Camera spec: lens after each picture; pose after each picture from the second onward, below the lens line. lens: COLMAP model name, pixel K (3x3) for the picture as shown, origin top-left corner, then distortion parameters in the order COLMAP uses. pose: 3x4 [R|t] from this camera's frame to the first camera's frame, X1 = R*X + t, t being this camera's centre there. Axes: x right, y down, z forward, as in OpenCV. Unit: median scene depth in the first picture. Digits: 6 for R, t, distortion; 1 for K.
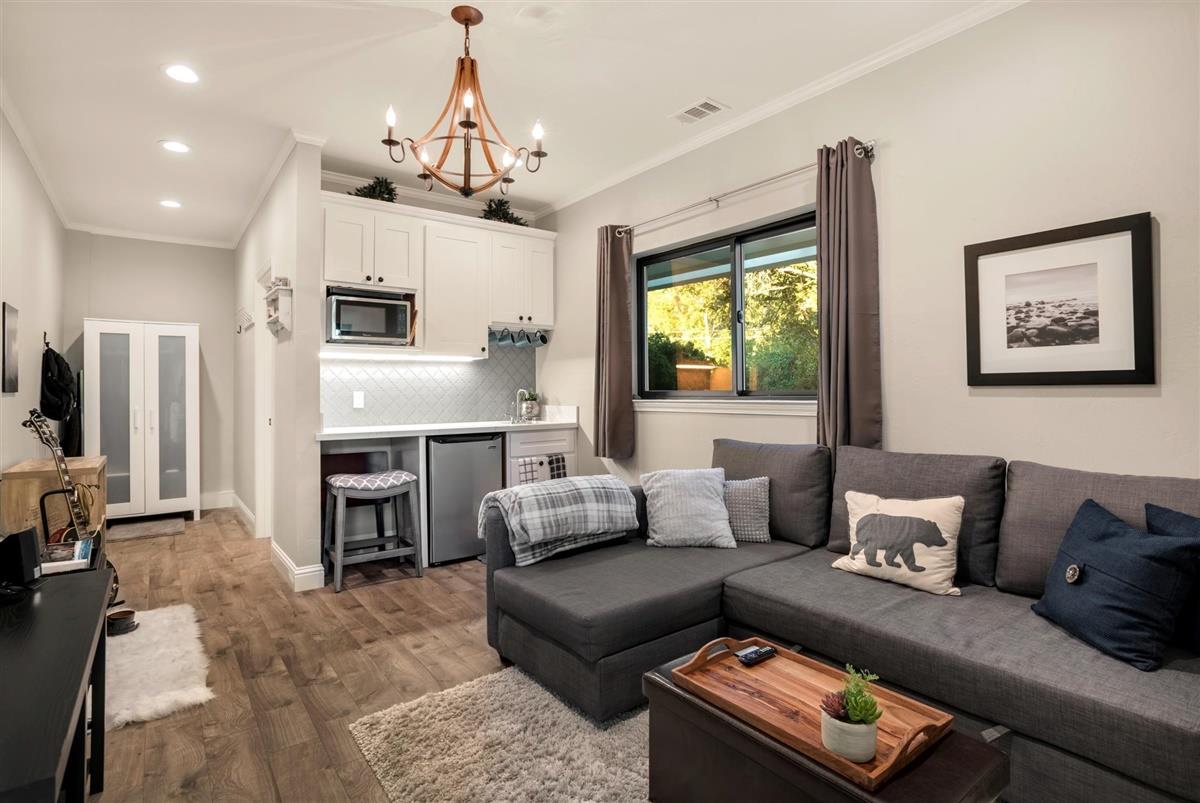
lens RADIAL K [[582.9, 0, 602.8], [0, 582.9, 383.6], [0, 0, 1]] dist [-0.065422, -0.000084]
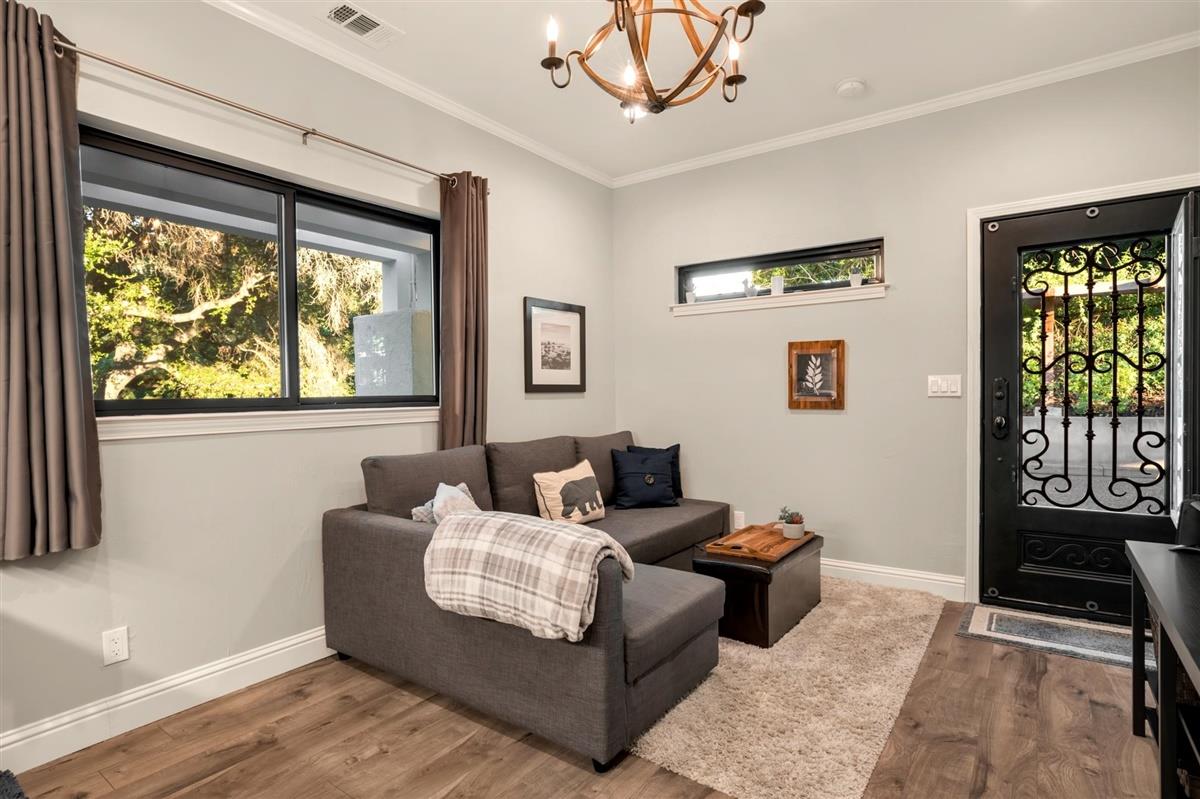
lens RADIAL K [[575.1, 0, 600.0], [0, 575.1, 399.5], [0, 0, 1]] dist [-0.062054, 0.024002]
pose [[-0.273807, -0.000608, 0.961785, -0.930645], [0.001193, 0.999999, 0.000972, 0.023360], [-0.961784, 0.001413, -0.273806, 1.350528]]
